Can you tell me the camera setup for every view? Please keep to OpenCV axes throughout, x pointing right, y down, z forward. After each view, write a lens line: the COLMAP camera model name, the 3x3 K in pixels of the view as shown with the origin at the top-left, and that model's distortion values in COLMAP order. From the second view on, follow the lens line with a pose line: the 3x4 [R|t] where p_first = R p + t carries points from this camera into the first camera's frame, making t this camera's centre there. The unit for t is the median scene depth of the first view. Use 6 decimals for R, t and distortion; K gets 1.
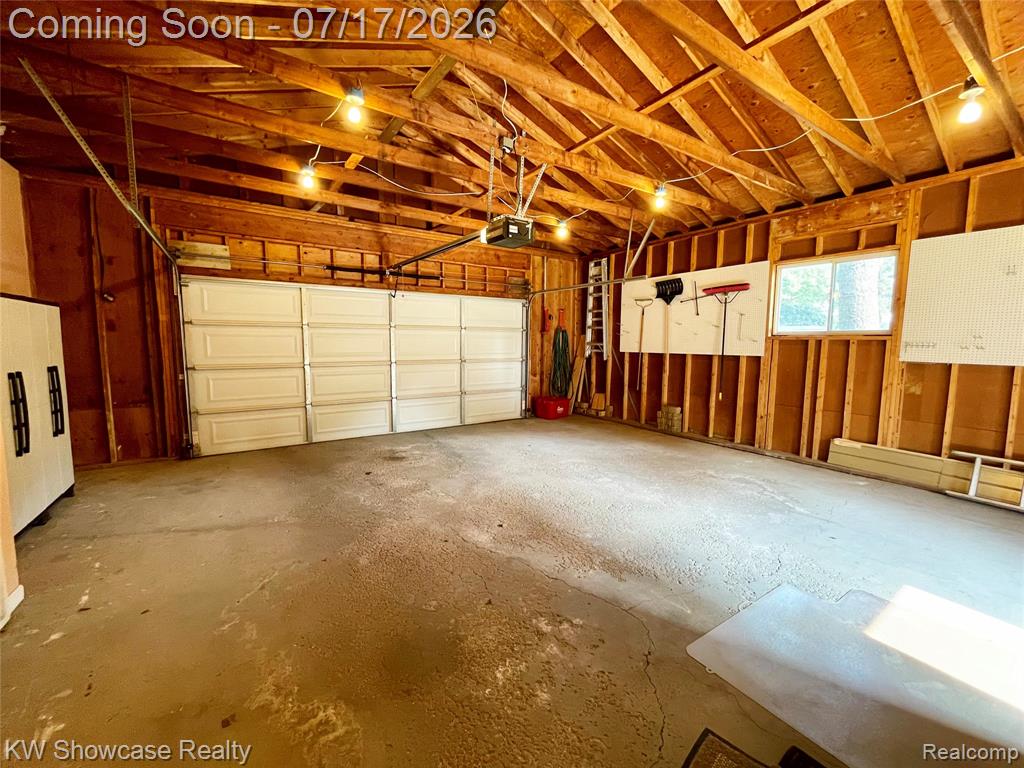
lens RADIAL K [[415.7, 0, 515.7], [0, 415.7, 379.5], [0, 0, 1]] dist [-0.001042, 0.000057]
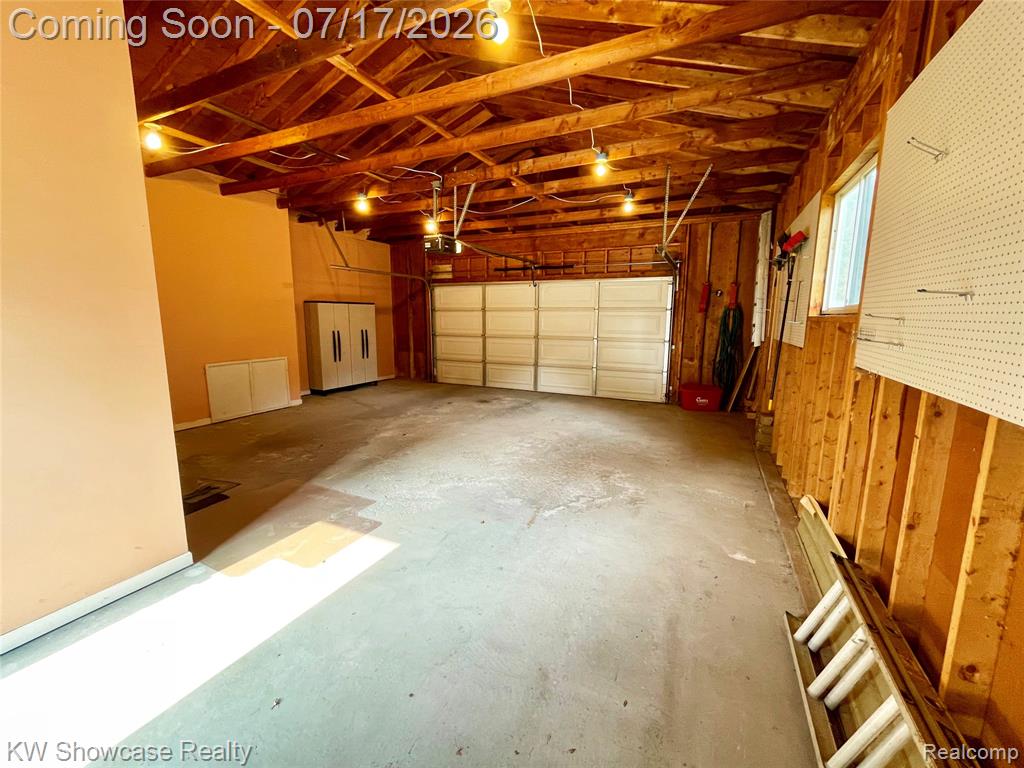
lens RADIAL K [[415.7, 0, 515.7], [0, 415.7, 379.5], [0, 0, 1]] dist [-0.001042, 0.000057]
pose [[0.515022, 0.127112, -0.847700, 1.053914], [-0.084243, 0.991662, 0.097517, -0.039891], [0.853028, 0.021190, 0.521436, 0.356882]]
